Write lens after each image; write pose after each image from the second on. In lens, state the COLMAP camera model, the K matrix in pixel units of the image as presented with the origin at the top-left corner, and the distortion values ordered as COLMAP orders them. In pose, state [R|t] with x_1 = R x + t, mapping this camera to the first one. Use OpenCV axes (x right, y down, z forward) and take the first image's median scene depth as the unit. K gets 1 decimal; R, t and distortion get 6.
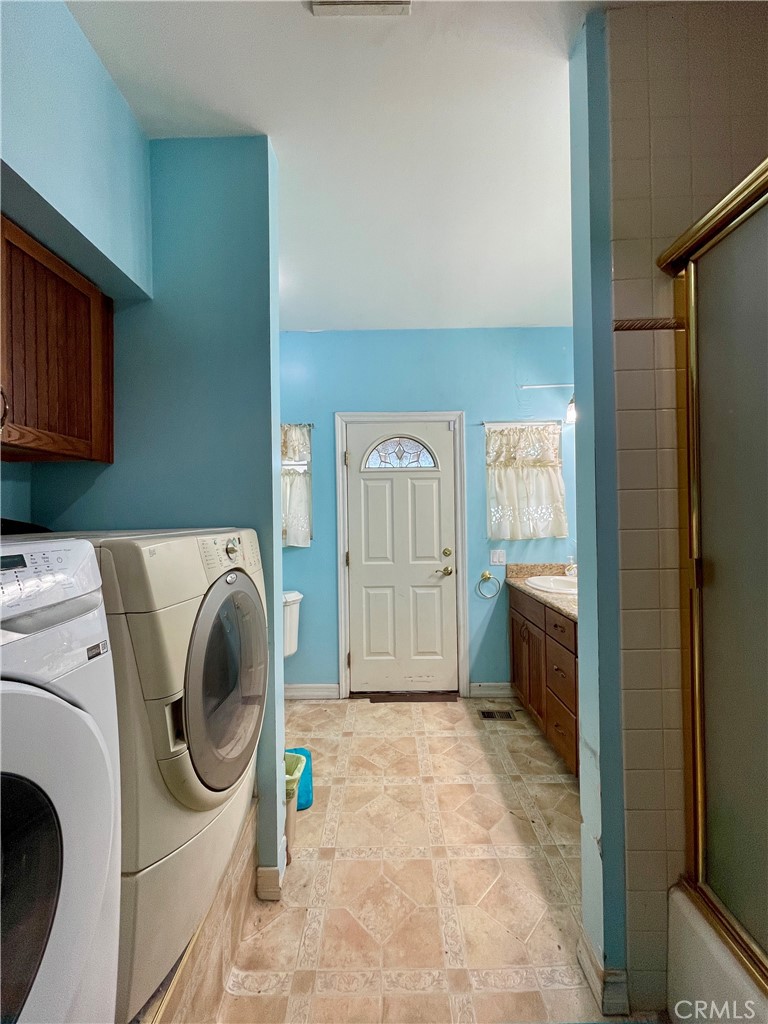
lens RADIAL K [[413.8, 0, 384.0], [0, 413.8, 512.0], [0, 0, 1]] dist [-0.002375, -0.000071]
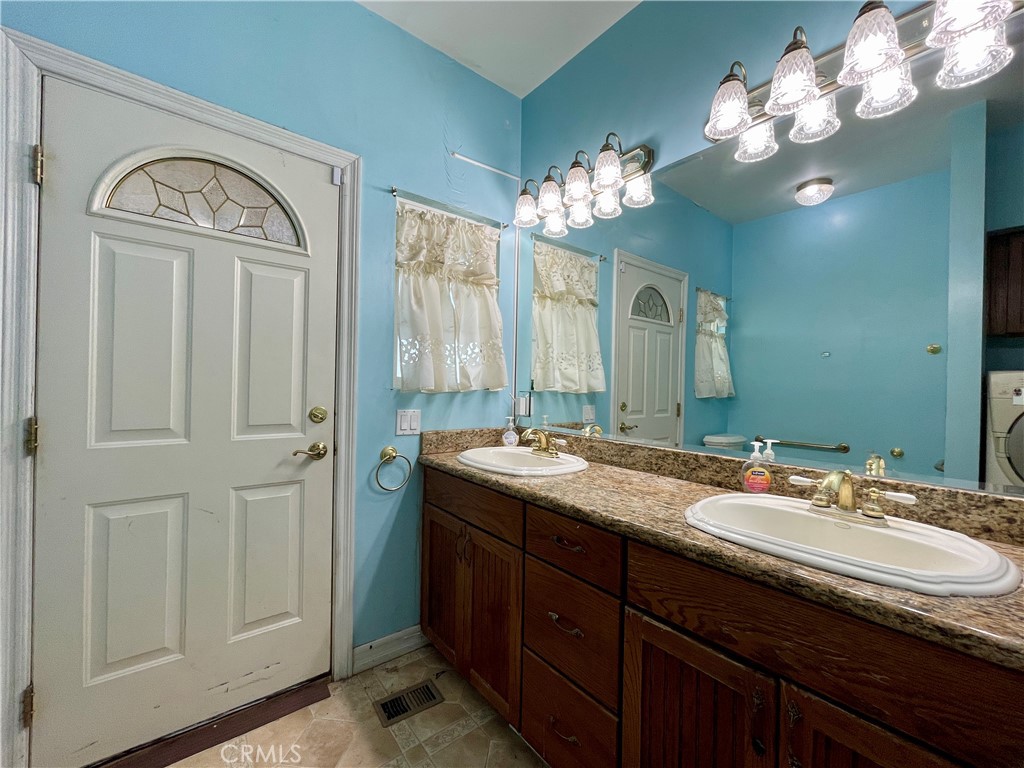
lens RADIAL K [[413.8, 0, 512.0], [0, 413.8, 384.0], [0, 0, 1]] dist [-0.002375, -0.000071]
pose [[0.775453, 0.030849, 0.630651, 0.011926], [-0.034718, 0.999378, -0.006195, 0.053470], [-0.630450, -0.017091, 0.776042, 0.441897]]
